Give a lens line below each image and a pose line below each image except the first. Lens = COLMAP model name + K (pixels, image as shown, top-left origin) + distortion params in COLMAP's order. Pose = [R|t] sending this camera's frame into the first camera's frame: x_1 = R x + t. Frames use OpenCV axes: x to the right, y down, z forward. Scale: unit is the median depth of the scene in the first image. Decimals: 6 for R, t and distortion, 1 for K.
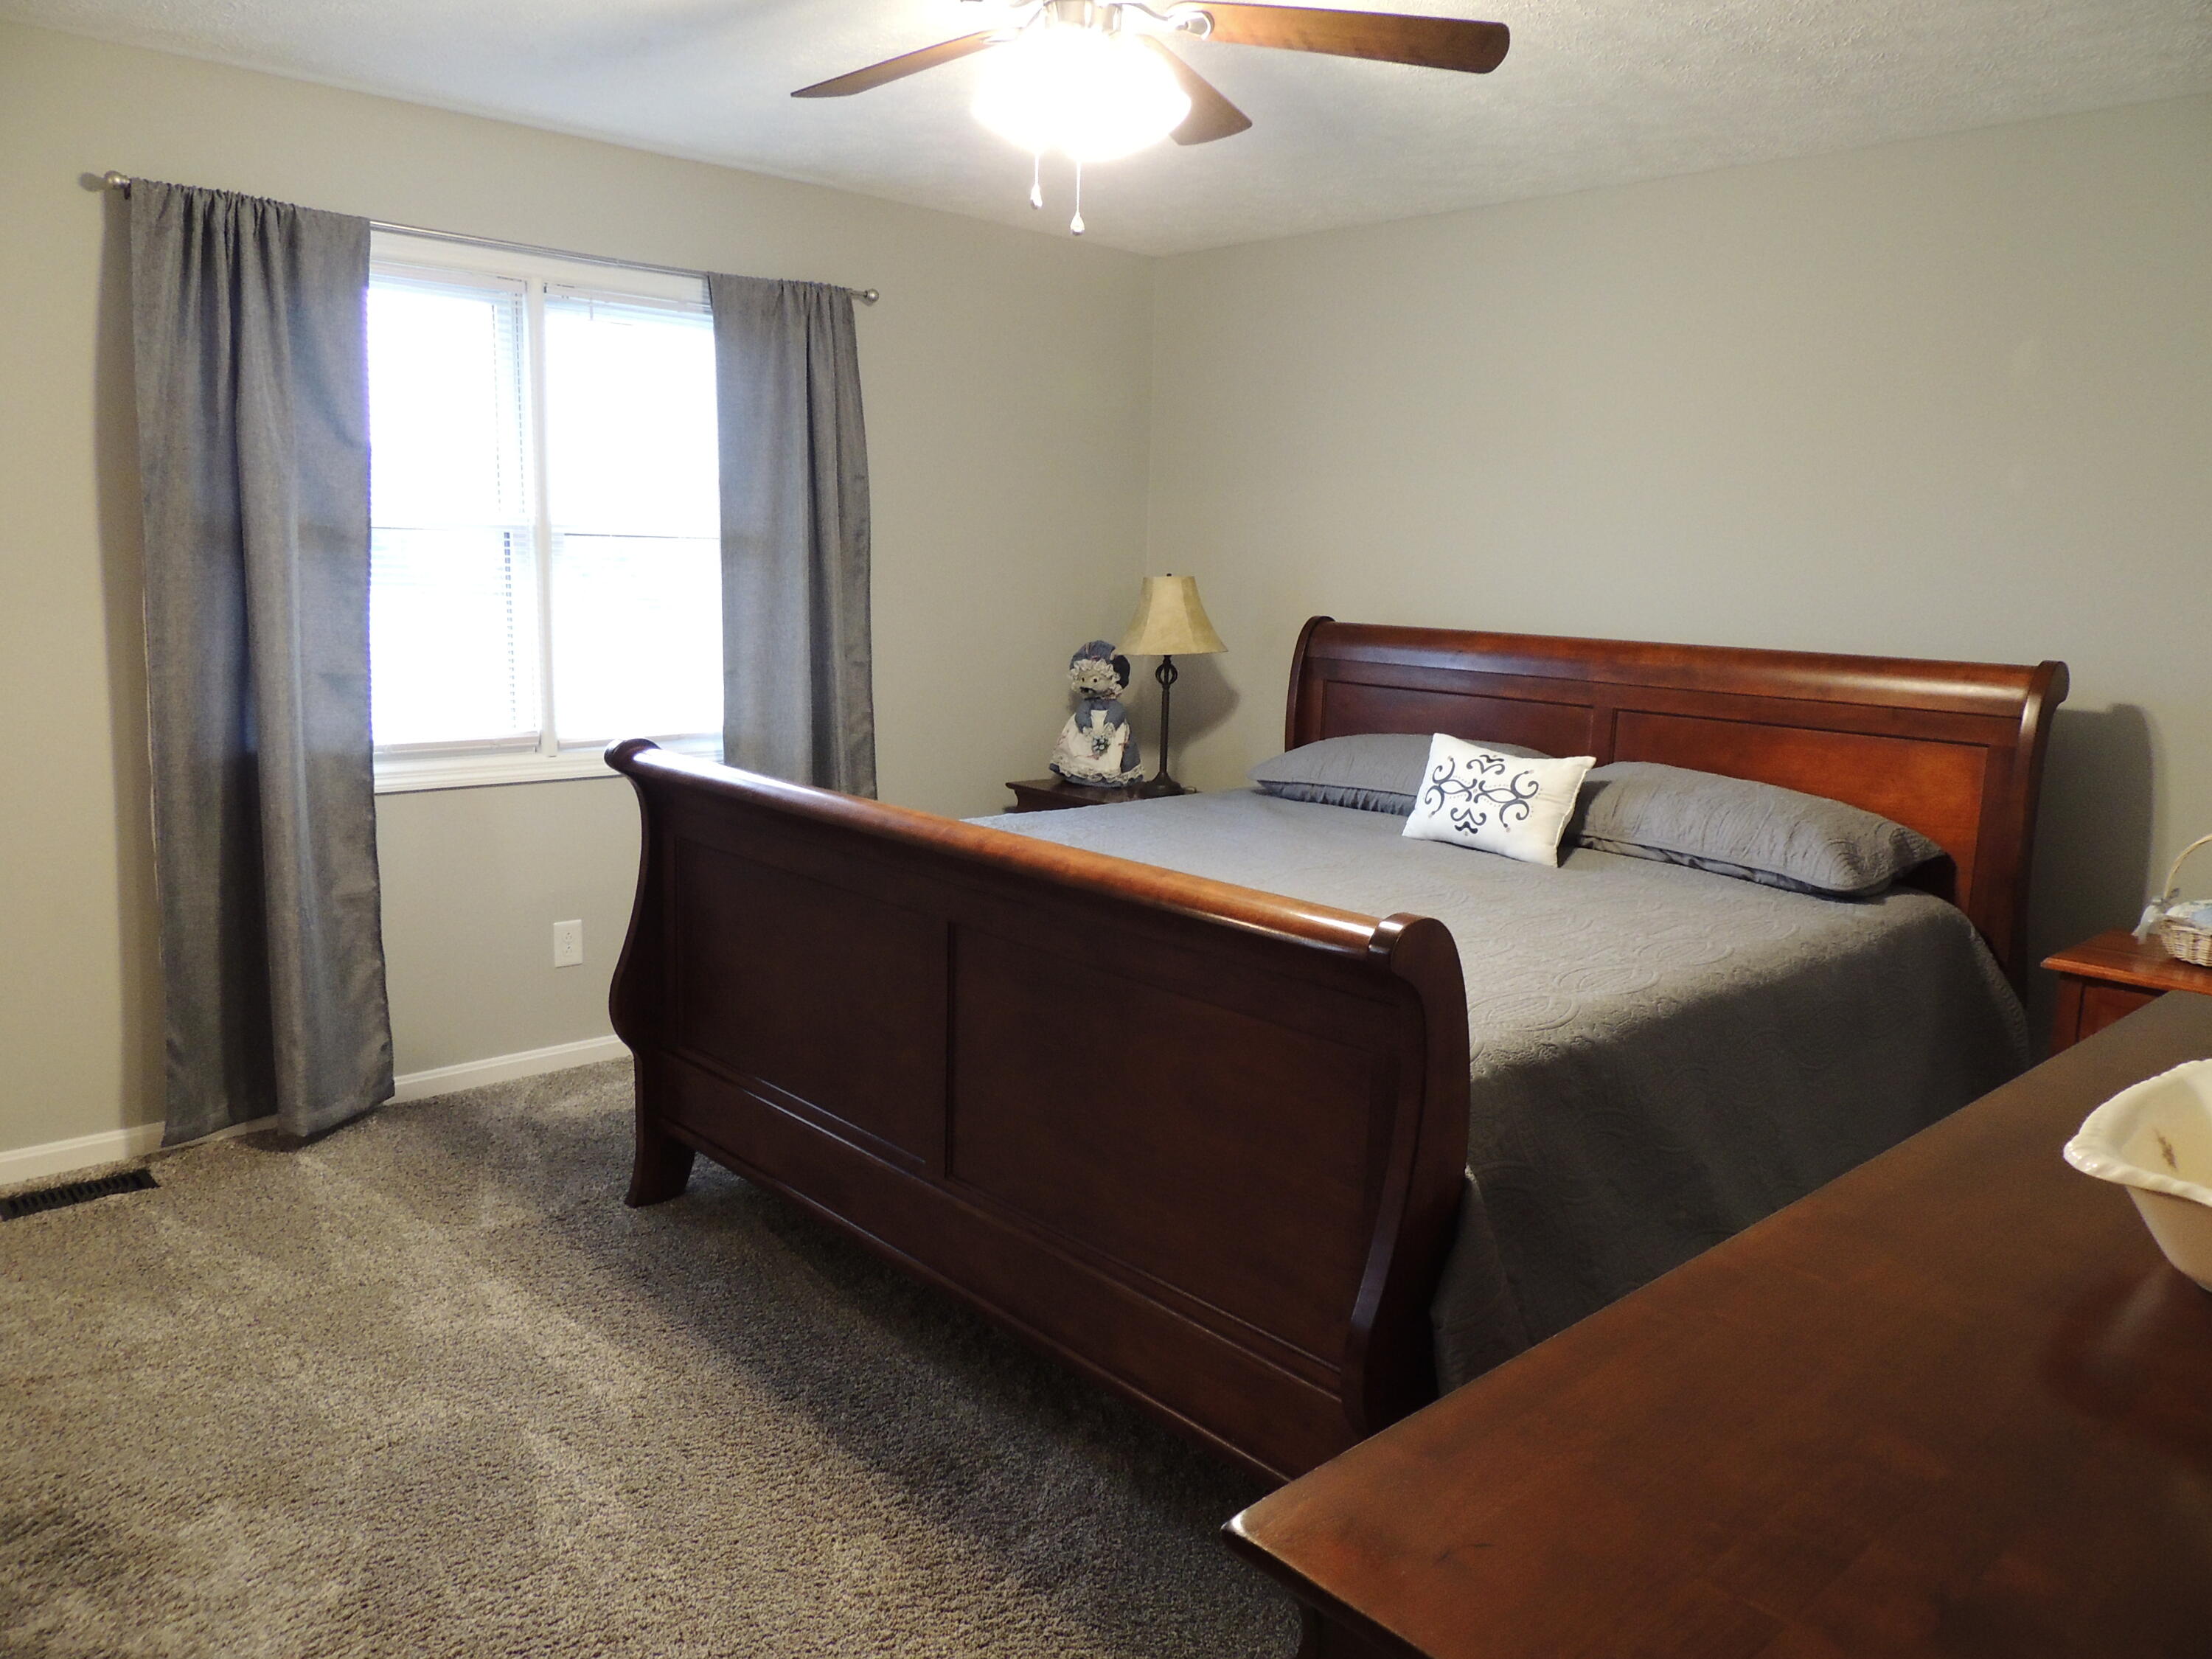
lens RADIAL K [[1566.5, 0, 1116.8], [0, 1566.5, 823.8], [0, 0, 1]] dist [-0.005840, -0.005797]
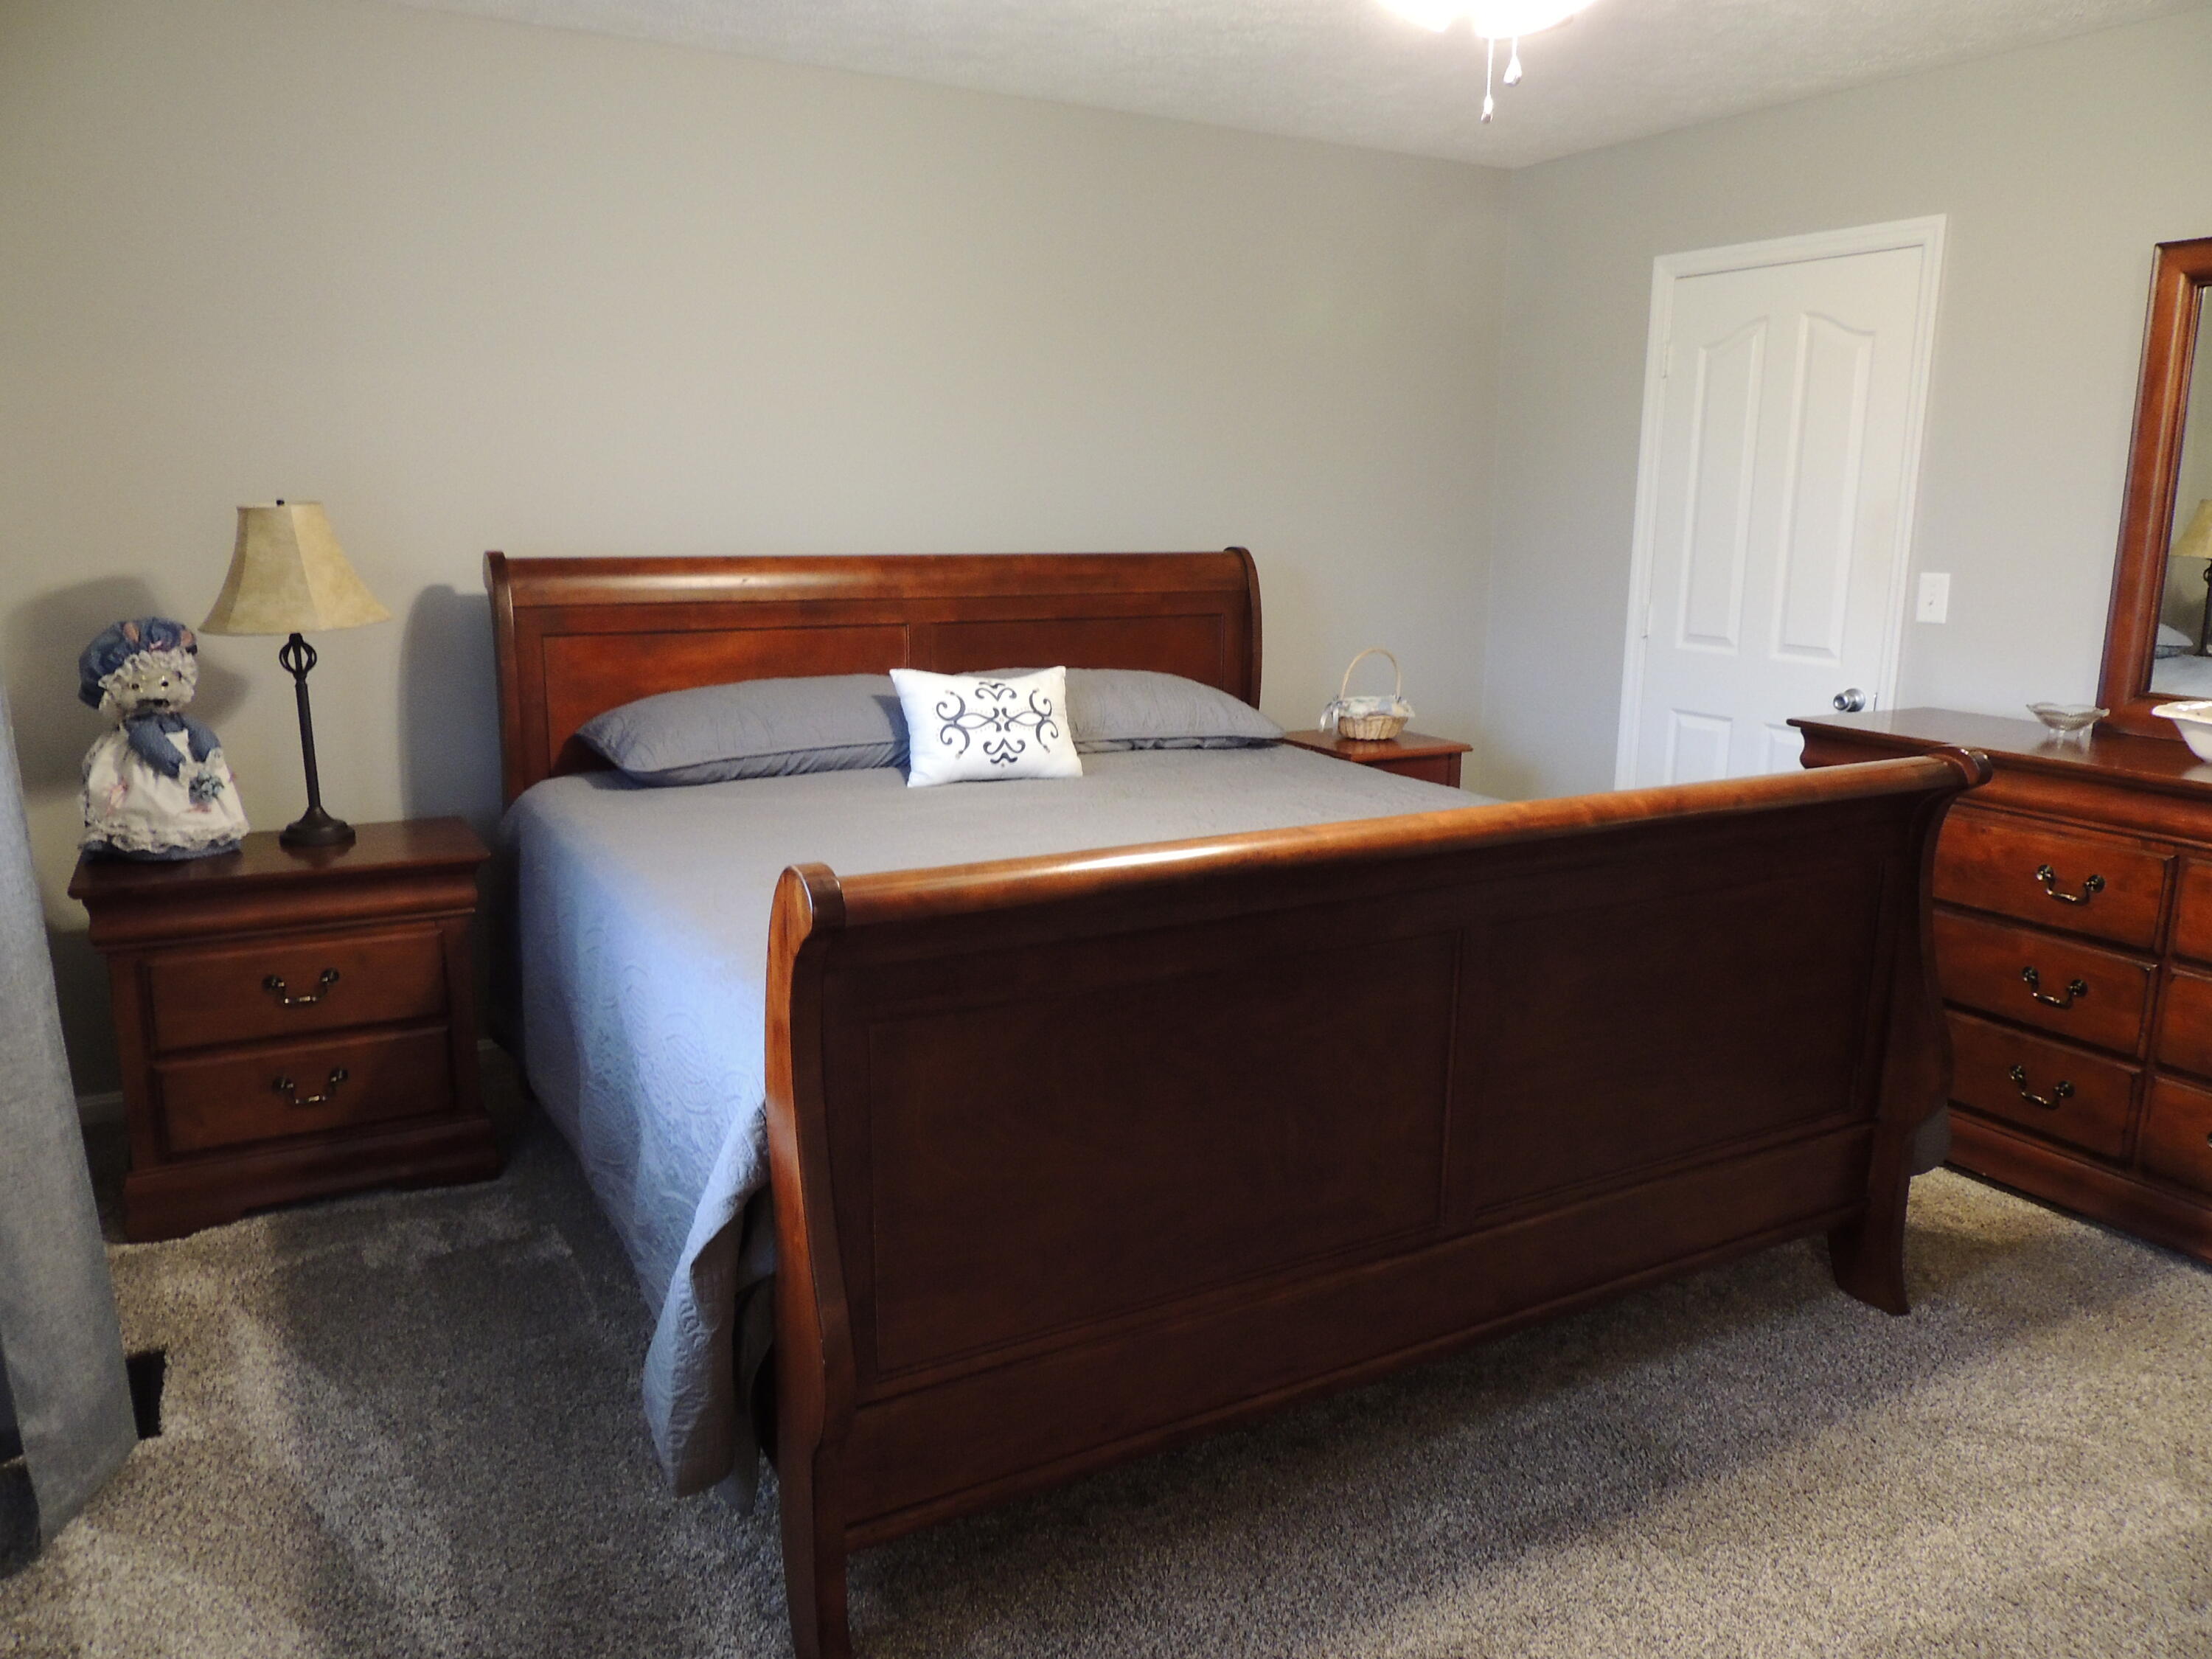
lens RADIAL K [[1566.5, 0, 1118.9], [0, 1566.5, 826.6], [0, 0, 1]] dist [-0.005840, -0.005797]
pose [[0.240875, -0.228714, 0.943223, -0.675332], [0.155332, 0.968395, 0.195150, -0.133771], [-0.958045, 0.099506, 0.268789, 0.676747]]
